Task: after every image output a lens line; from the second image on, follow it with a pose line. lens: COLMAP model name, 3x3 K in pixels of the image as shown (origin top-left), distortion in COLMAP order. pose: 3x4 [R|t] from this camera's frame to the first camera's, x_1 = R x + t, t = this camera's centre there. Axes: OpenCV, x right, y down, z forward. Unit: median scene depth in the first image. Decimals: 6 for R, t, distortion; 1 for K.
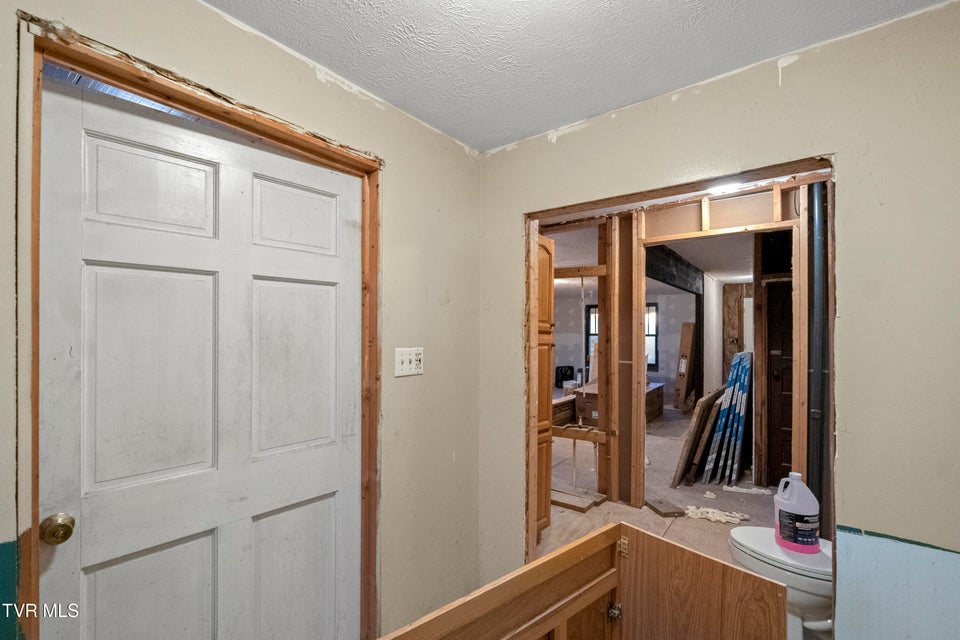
lens RADIAL K [[419.9, 0, 480.1], [0, 419.9, 336.6], [0, 0, 1]] dist [0.000860, 0.000592]
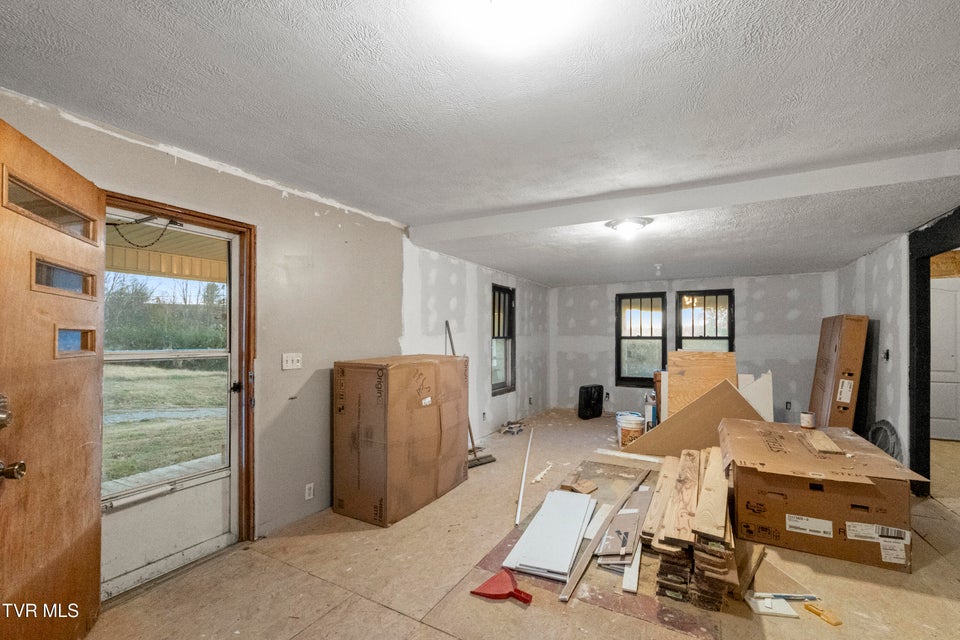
lens RADIAL K [[419.9, 0, 480.1], [0, 419.9, 336.6], [0, 0, 1]] dist [0.000860, 0.000592]
pose [[0.991793, -0.003556, 0.127807, -0.068518], [0.004928, 0.999934, -0.010416, -0.000347], [-0.127761, 0.010960, 0.991744, 0.438514]]
